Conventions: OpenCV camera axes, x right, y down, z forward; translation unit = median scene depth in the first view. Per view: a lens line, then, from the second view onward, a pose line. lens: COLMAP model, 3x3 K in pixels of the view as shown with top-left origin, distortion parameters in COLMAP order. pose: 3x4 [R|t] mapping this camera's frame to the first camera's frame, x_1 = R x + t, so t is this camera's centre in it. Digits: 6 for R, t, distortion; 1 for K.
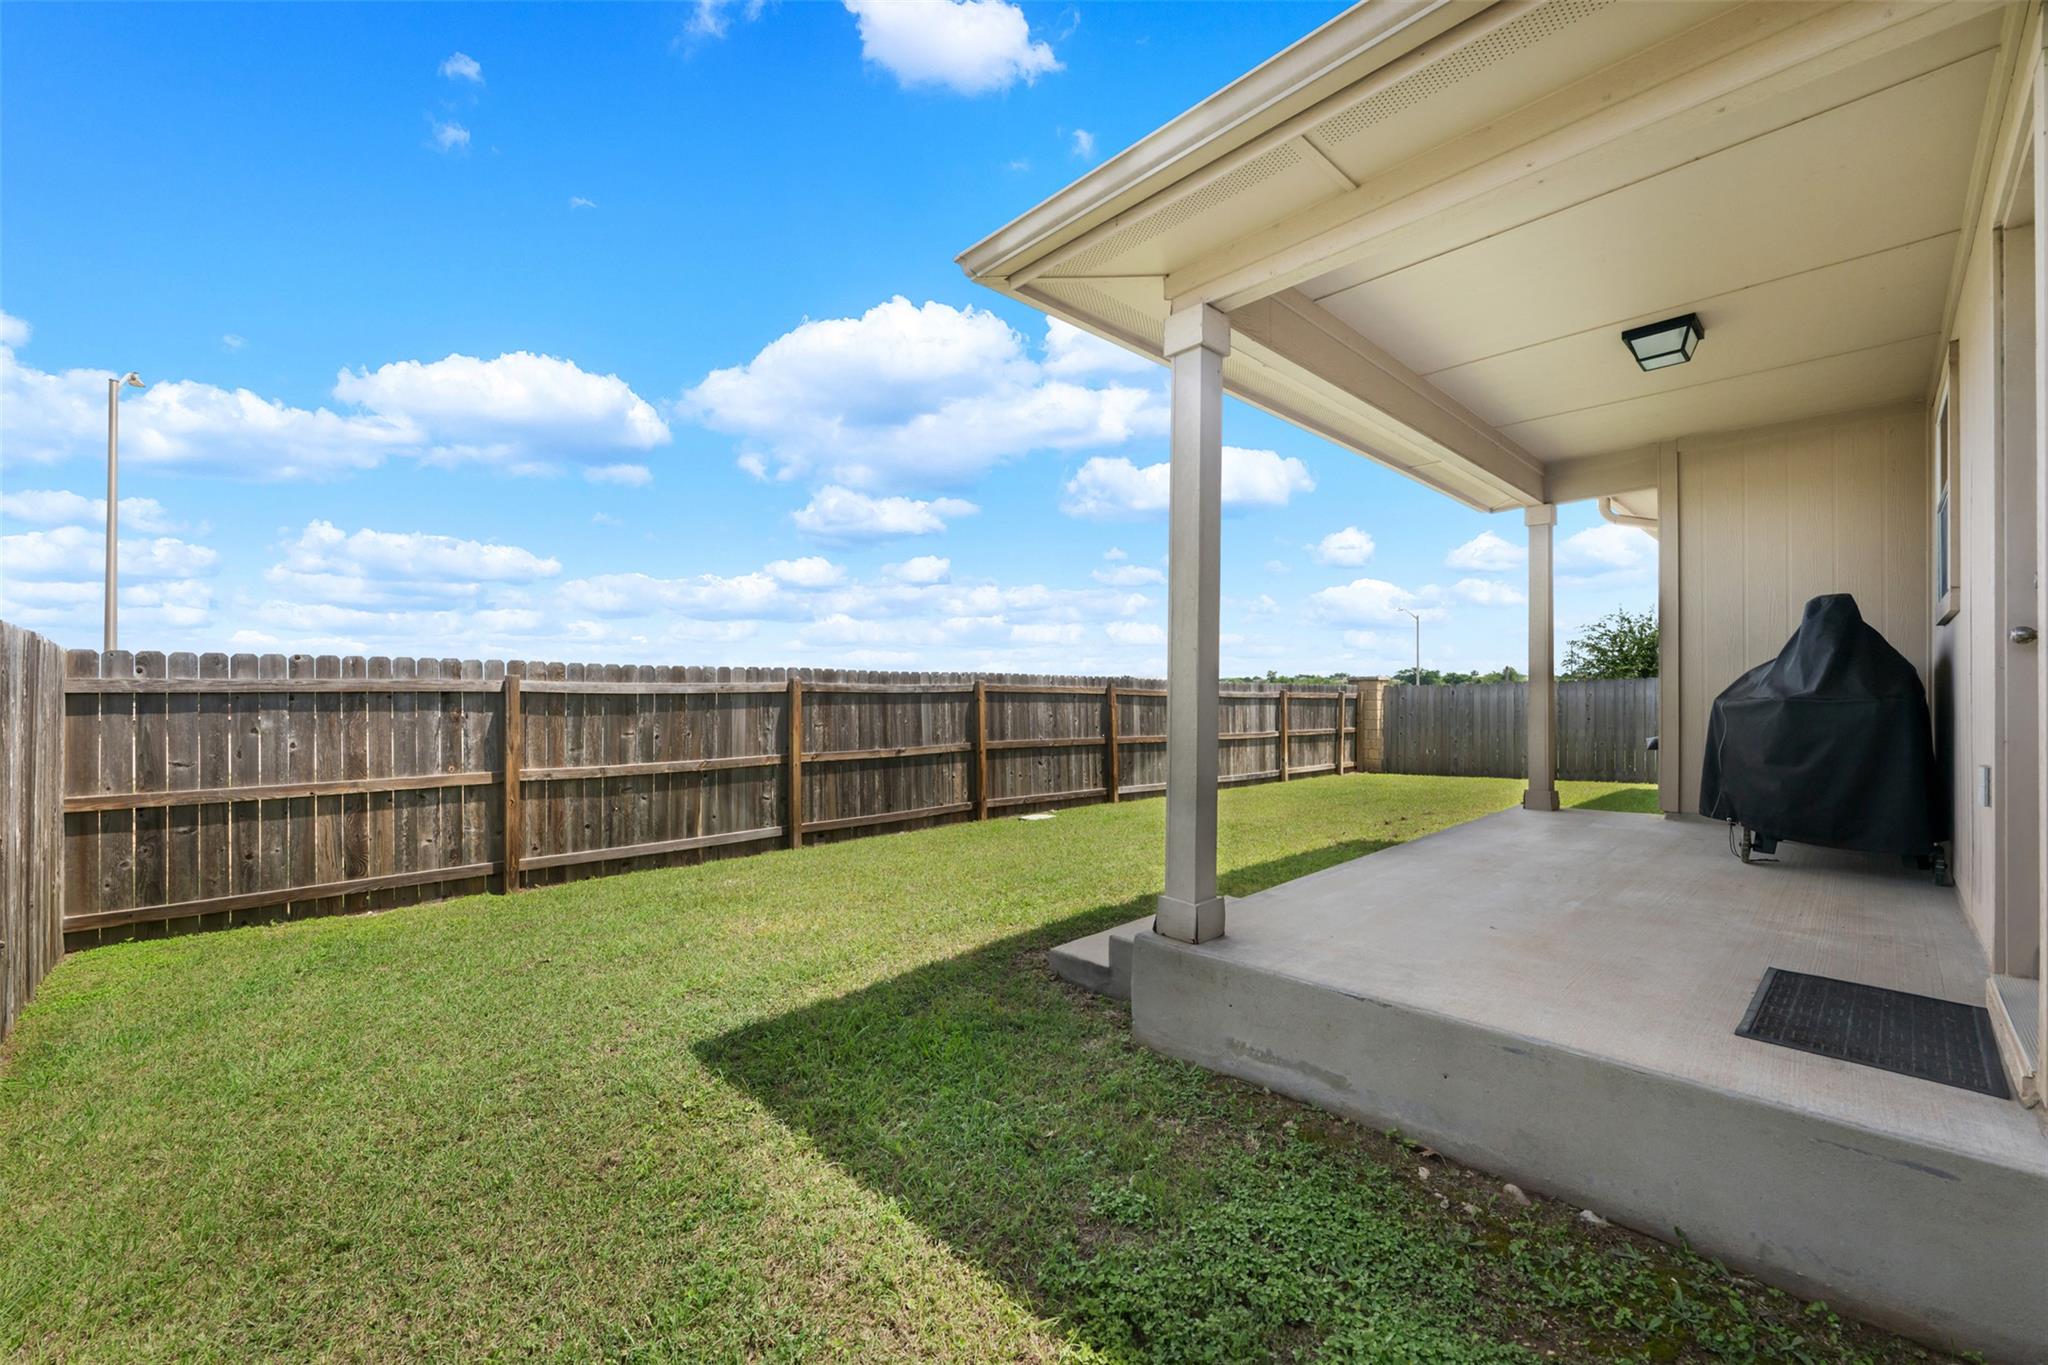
lens RADIAL K [[809.8, 0, 1026.1], [0, 809.8, 688.1], [0, 0, 1]] dist [-0.000462, 0.000466]
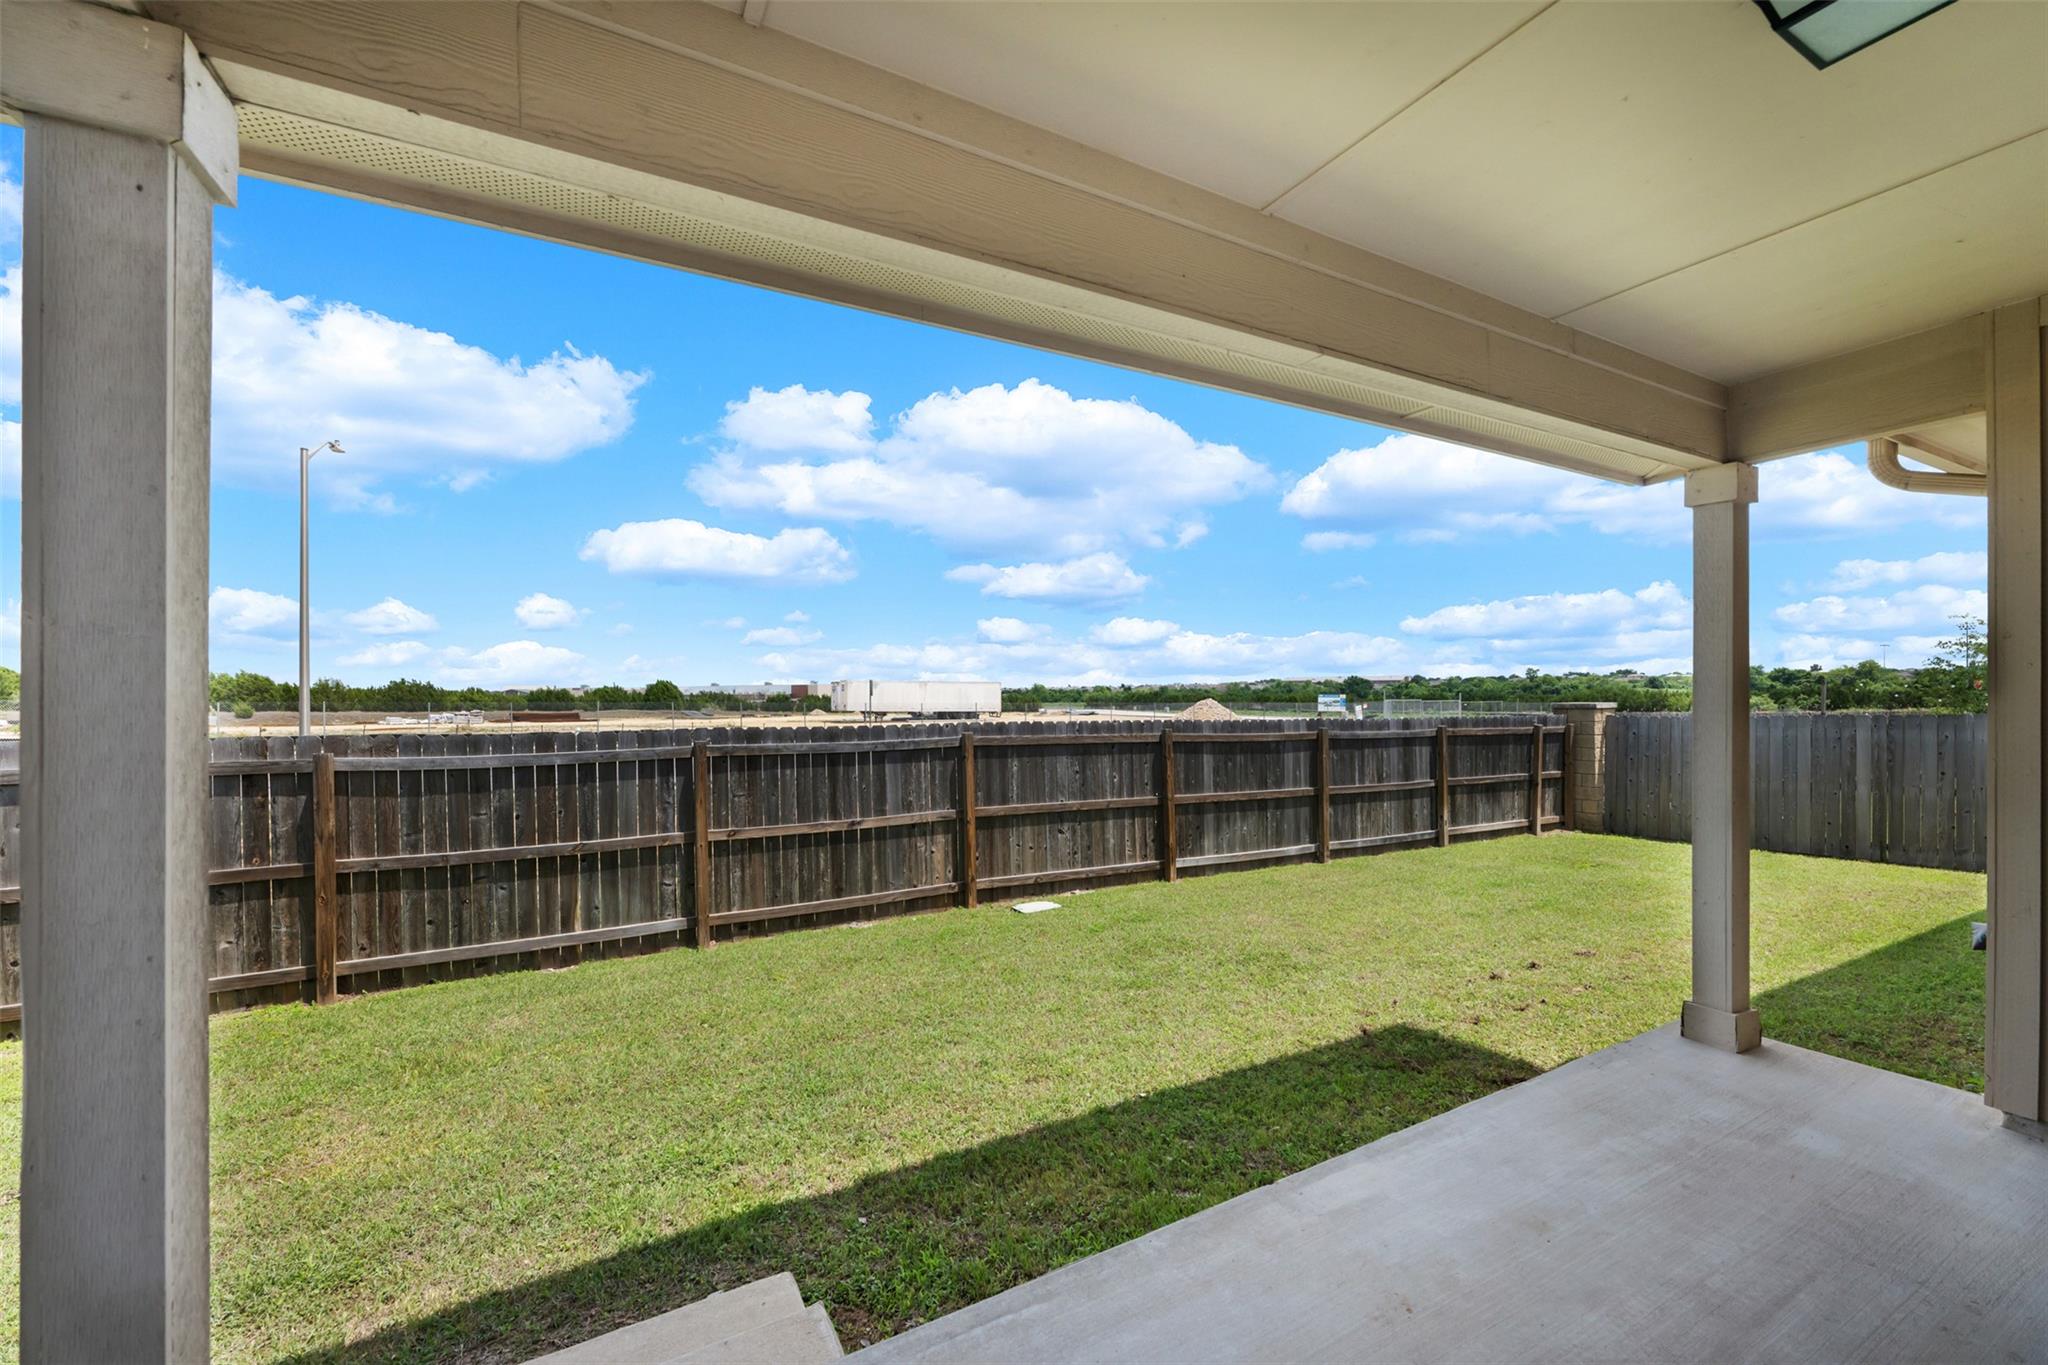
lens RADIAL K [[809.8, 0, 1026.1], [0, 809.8, 688.1], [0, 0, 1]] dist [-0.000462, 0.000466]
pose [[0.964707, -0.006679, -0.263241, 0.216955], [0.005852, 0.999975, -0.003922, -0.051972], [0.263261, 0.002243, 0.964722, 0.237456]]
